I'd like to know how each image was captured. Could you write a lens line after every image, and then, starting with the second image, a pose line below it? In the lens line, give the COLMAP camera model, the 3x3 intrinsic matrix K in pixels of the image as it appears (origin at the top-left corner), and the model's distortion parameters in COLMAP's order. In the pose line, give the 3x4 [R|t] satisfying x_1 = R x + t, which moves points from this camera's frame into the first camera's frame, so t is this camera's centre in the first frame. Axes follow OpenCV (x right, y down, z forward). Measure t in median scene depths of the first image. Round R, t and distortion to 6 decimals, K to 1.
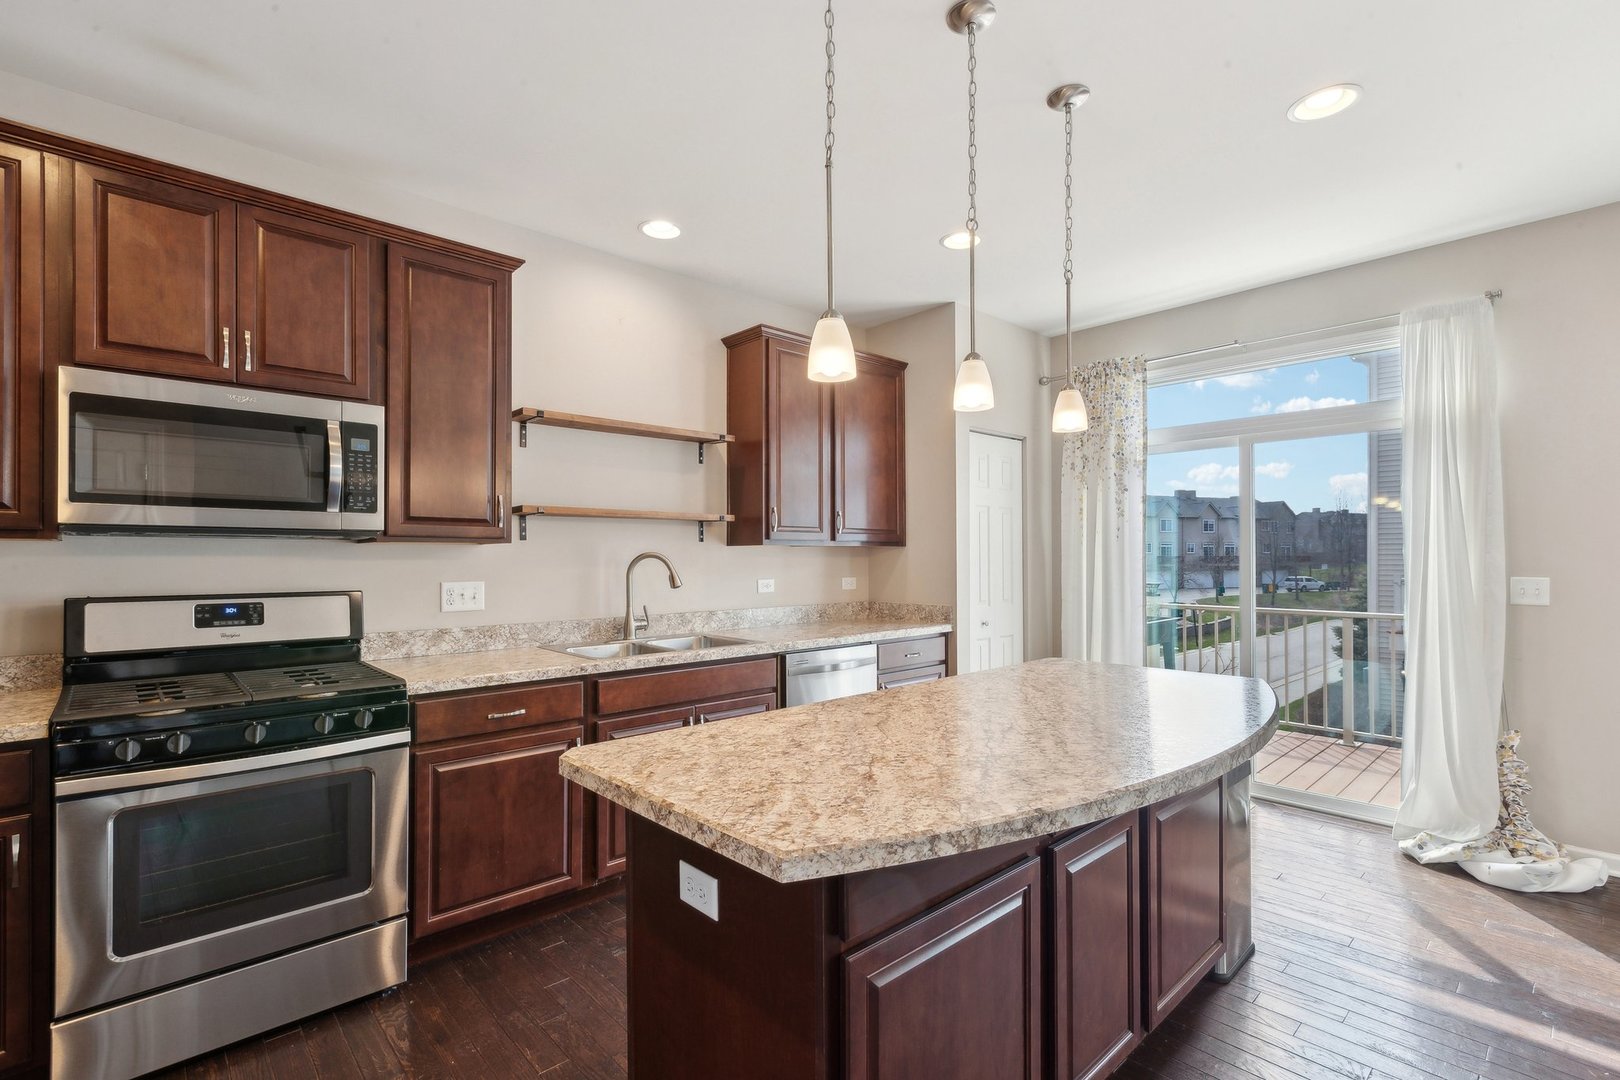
lens RADIAL K [[738.2, 0, 808.2], [0, 738.2, 555.6], [0, 0, 1]] dist [0.004423, -0.002740]
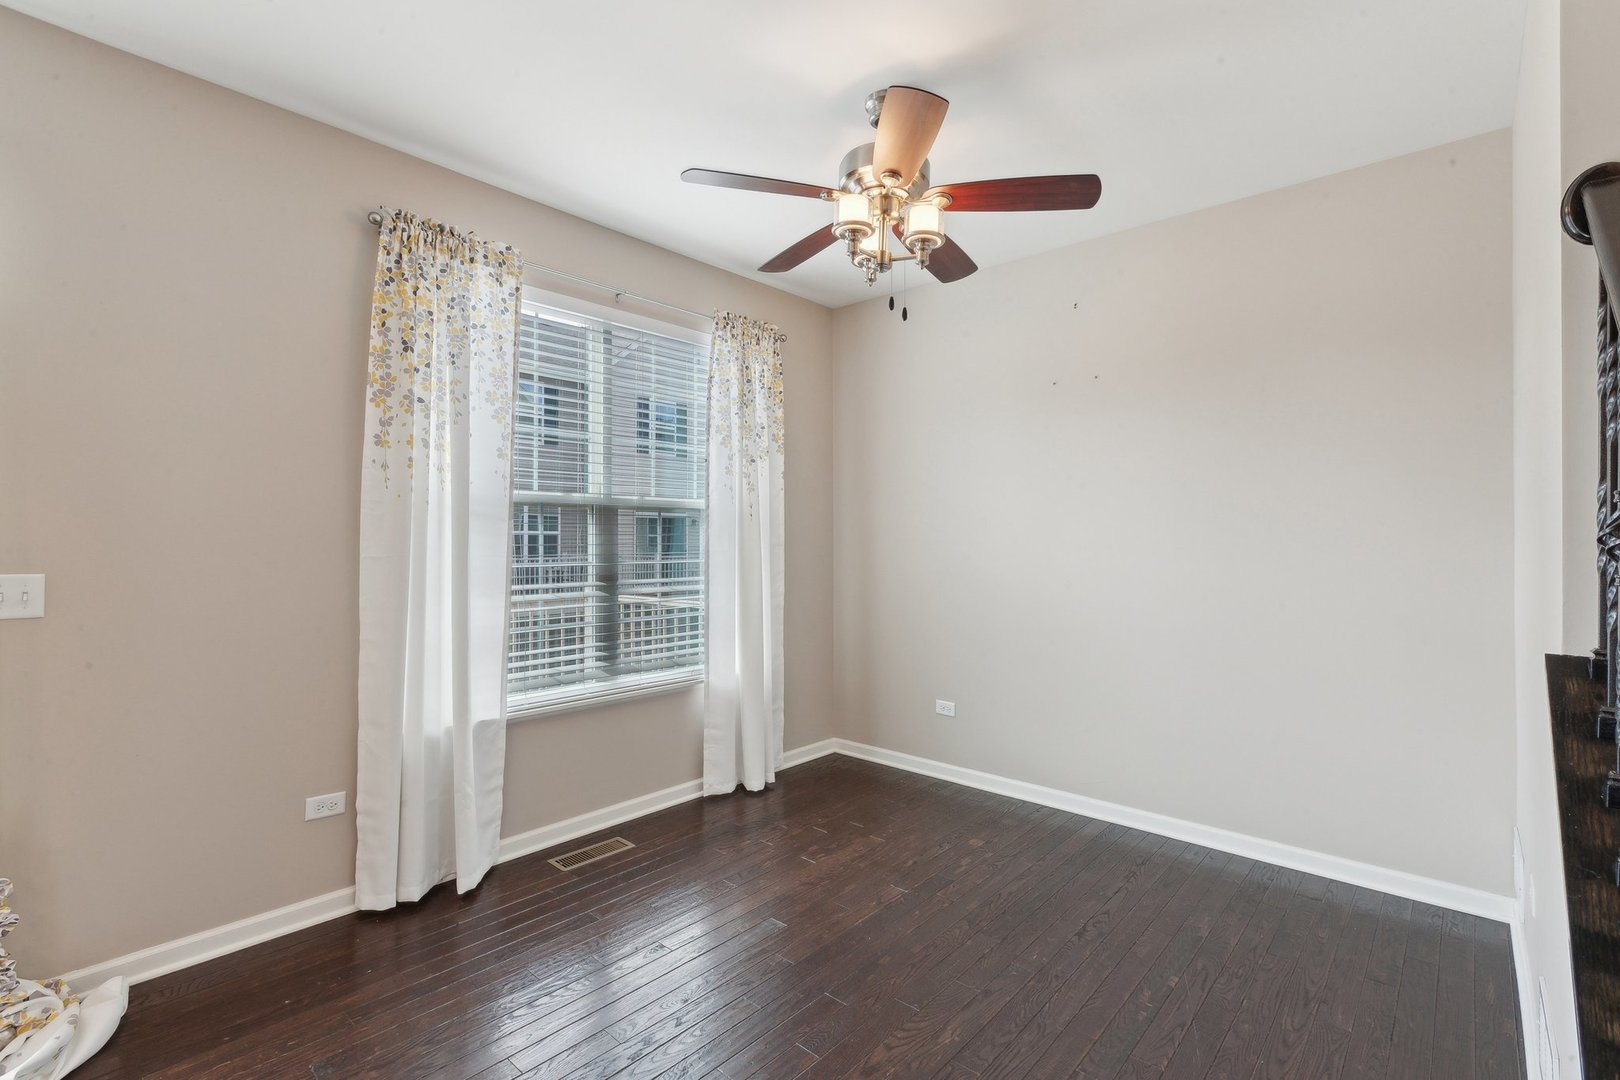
lens RADIAL K [[738.2, 0, 797.4], [0, 738.2, 529.0], [0, 0, 1]] dist [0.004423, -0.002740]
pose [[-0.087722, 0.014074, 0.996046, 0.327747], [-0.001743, 0.999896, -0.014282, -0.001873], [-0.996143, -0.002989, -0.087689, 0.439918]]
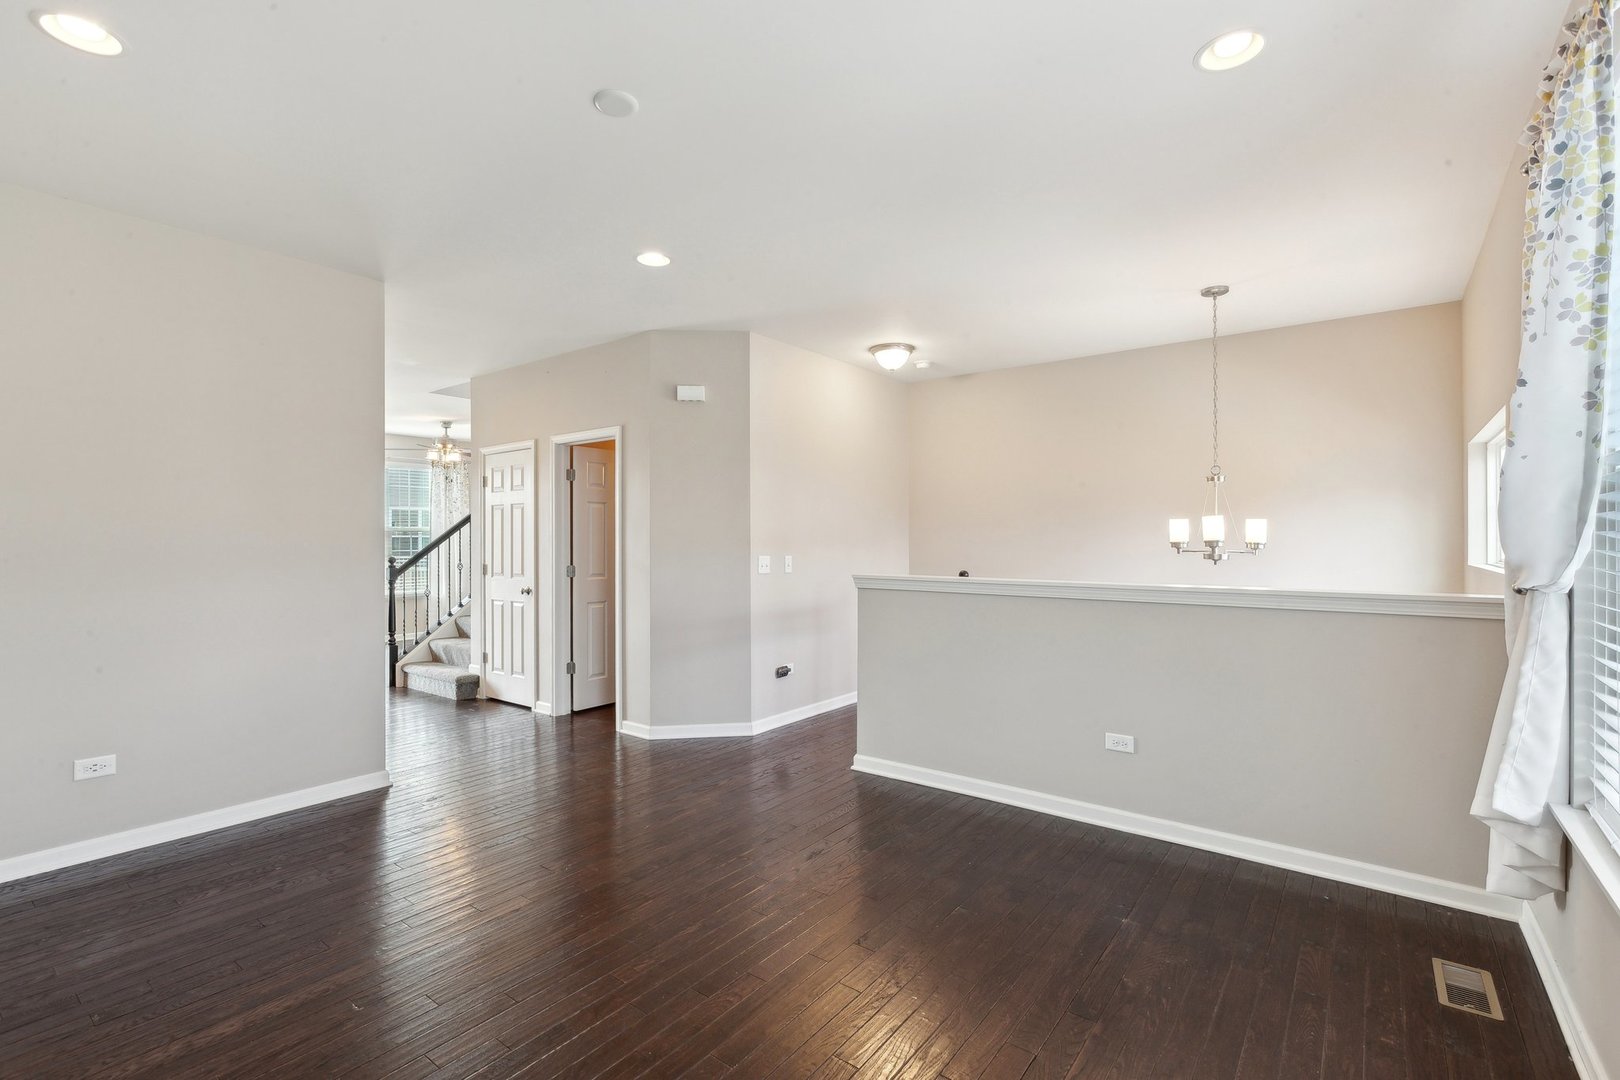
lens RADIAL K [[738.2, 0, 806.4], [0, 738.2, 537.7], [0, 0, 1]] dist [0.004423, -0.002740]
pose [[-0.163637, 0.003856, 0.986513, -2.154168], [0.008371, 0.999962, -0.002520, 0.001464], [-0.986485, 0.007846, -0.163663, -0.719940]]
